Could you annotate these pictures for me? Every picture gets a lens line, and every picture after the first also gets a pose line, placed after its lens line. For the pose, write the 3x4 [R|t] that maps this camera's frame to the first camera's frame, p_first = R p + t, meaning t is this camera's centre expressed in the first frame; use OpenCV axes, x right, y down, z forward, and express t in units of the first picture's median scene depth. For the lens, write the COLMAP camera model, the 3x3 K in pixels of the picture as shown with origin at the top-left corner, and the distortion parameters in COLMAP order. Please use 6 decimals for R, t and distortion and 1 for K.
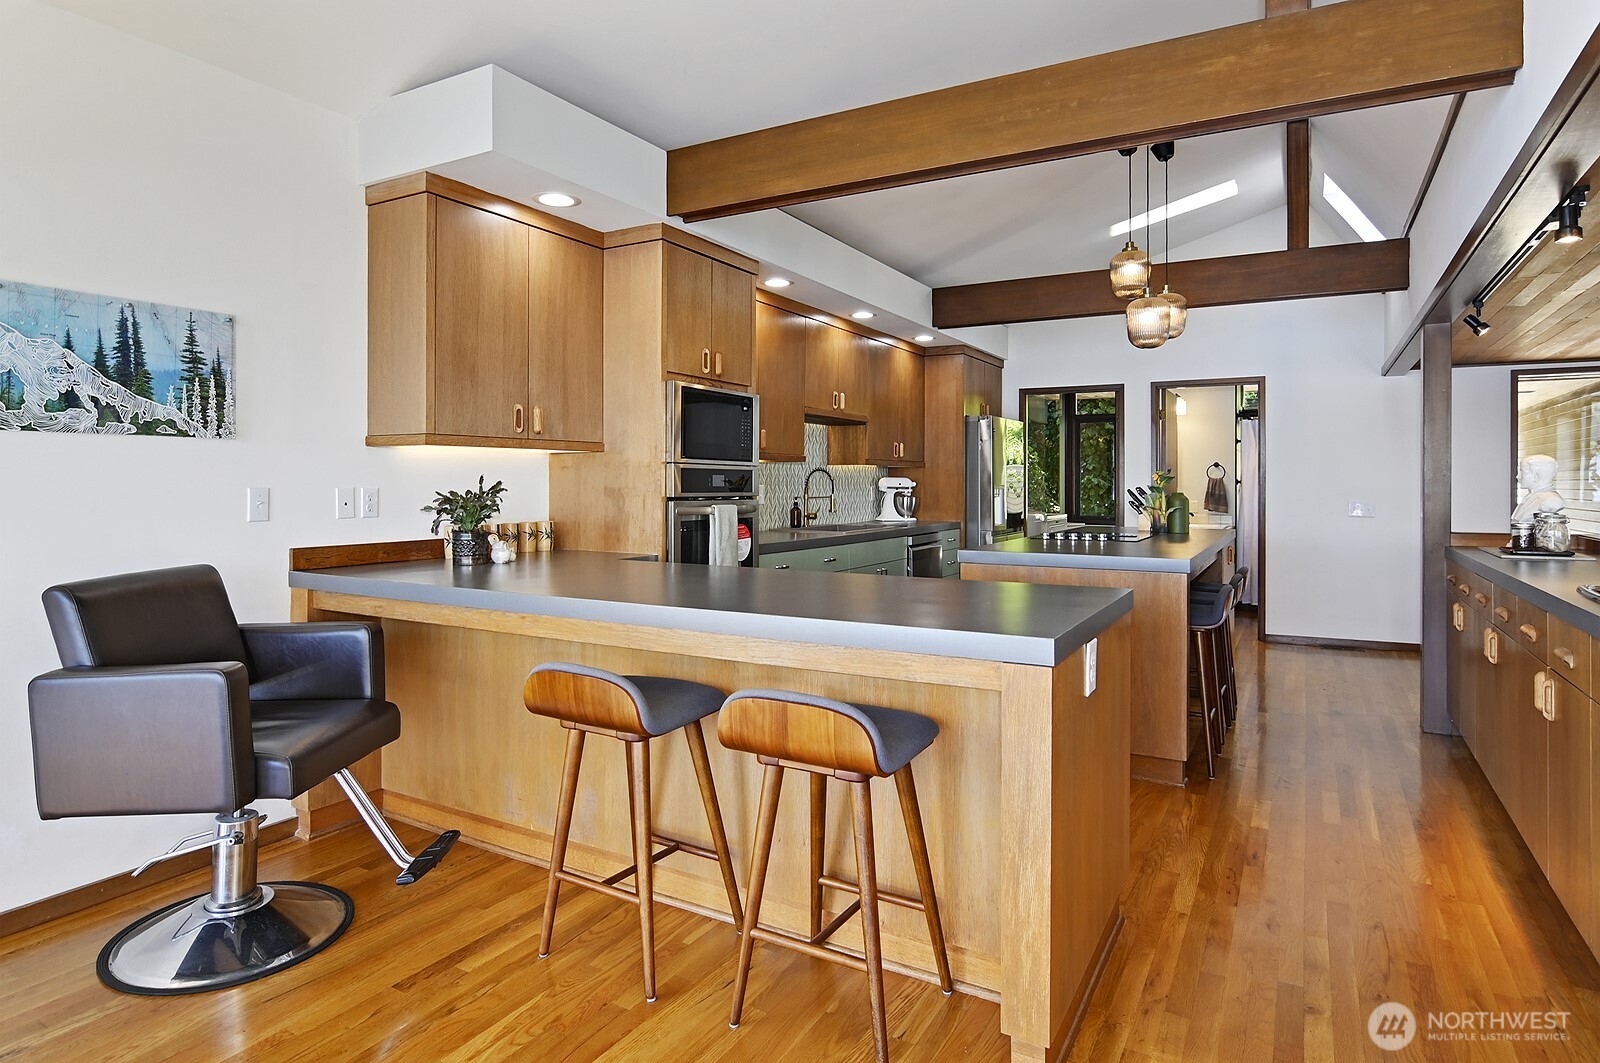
lens RADIAL K [[896.2, 0, 783.7], [0, 896.2, 486.3], [0, 0, 1]] dist [-0.021936, 0.001680]
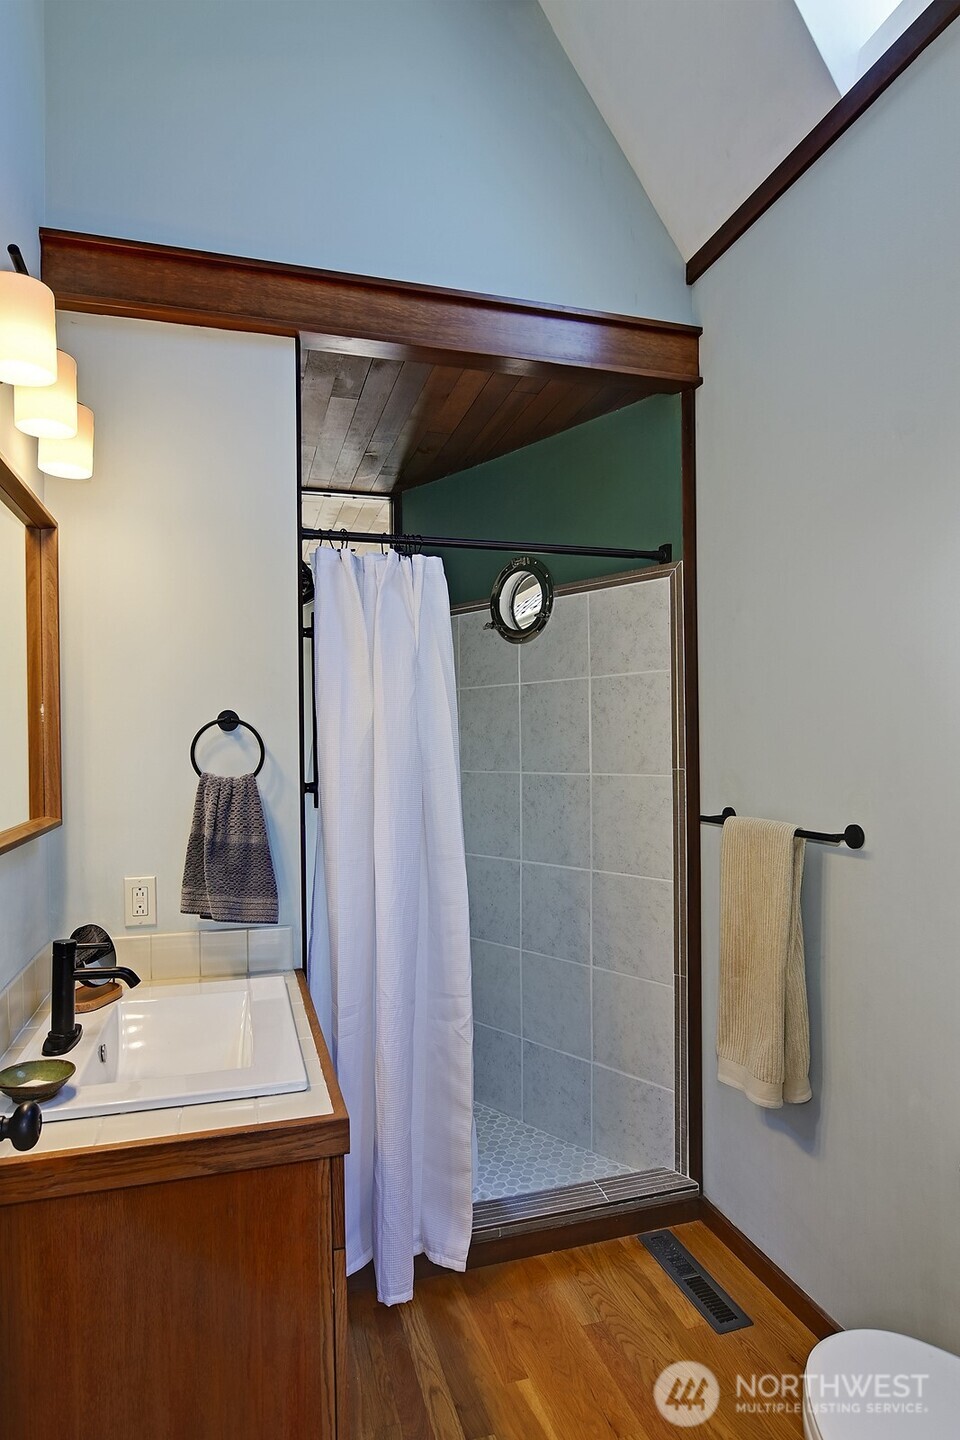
lens RADIAL K [[806.6, 0, 478.0], [0, 806.6, 731.3], [0, 0, 1]] dist [-0.021936, 0.001680]
pose [[0.678295, -0.006922, 0.734757, 0.444690], [0.009605, 0.999954, 0.000553, -0.024928], [-0.734727, 0.006683, 0.678330, 0.962064]]
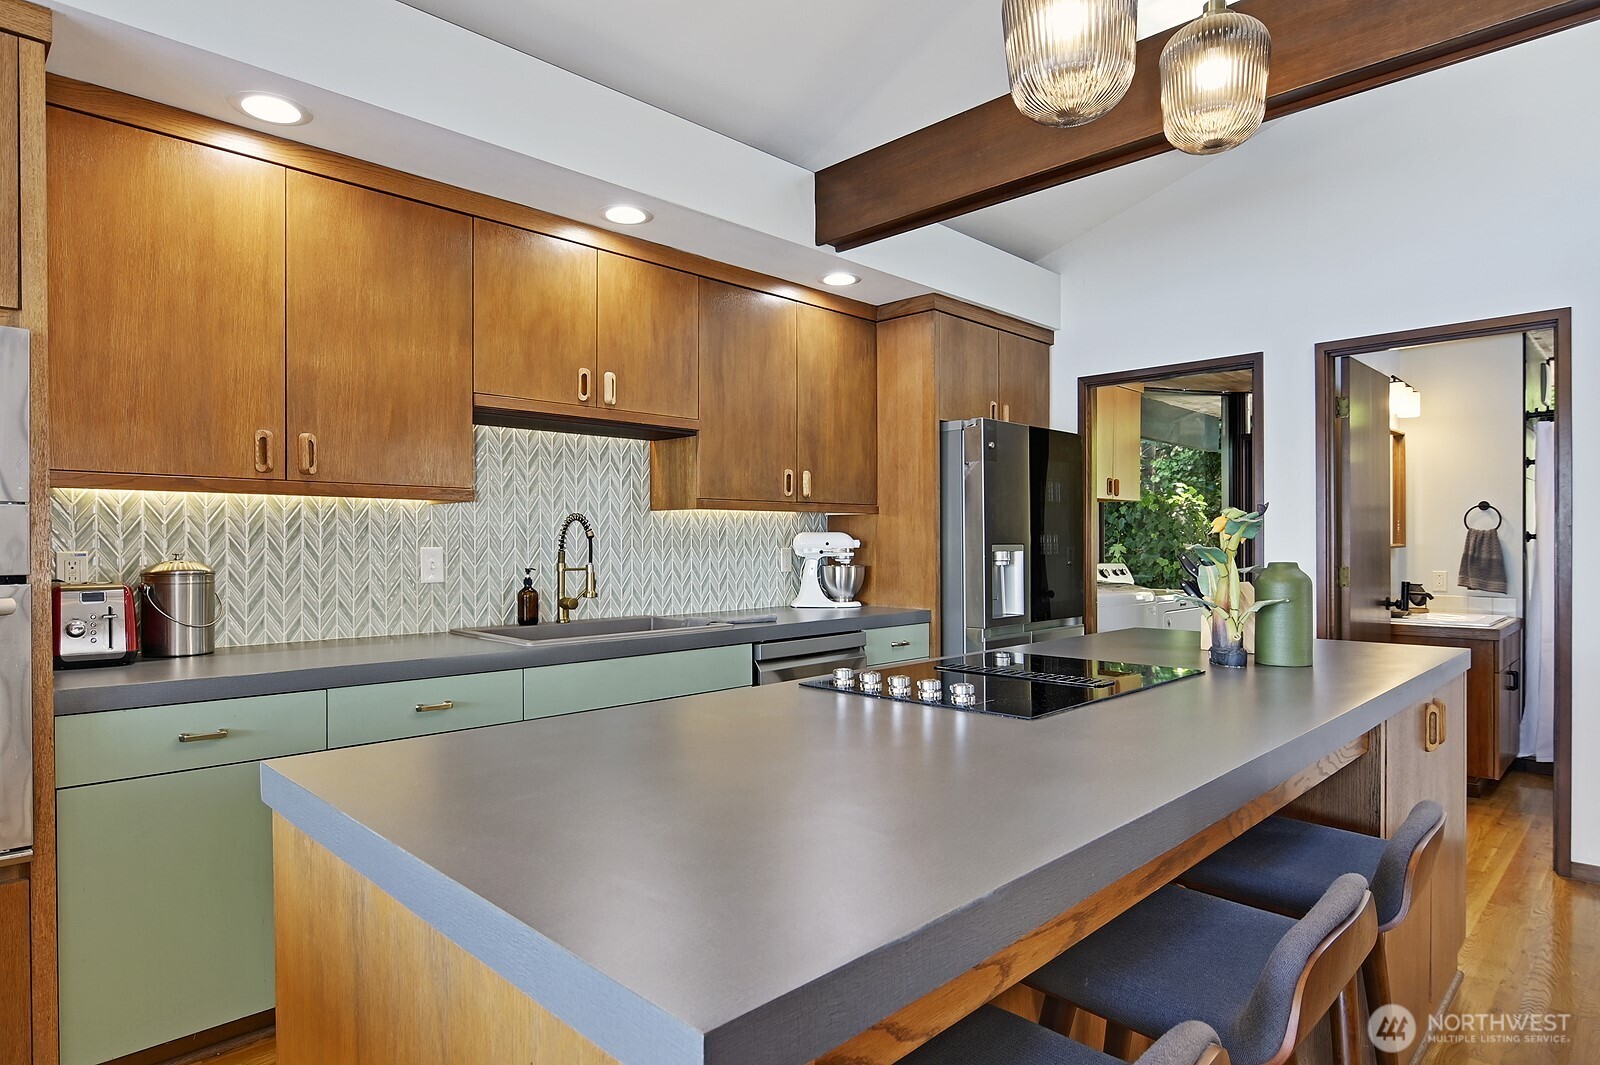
lens RADIAL K [[896.2, 0, 794.2], [0, 896.2, 548.8], [0, 0, 1]] dist [-0.021936, 0.001680]
pose [[0.966066, -0.003809, -0.258266, 0.257116], [0.004399, 0.999989, 0.001705, -0.000341], [0.258257, -0.002783, 0.966072, 0.432780]]
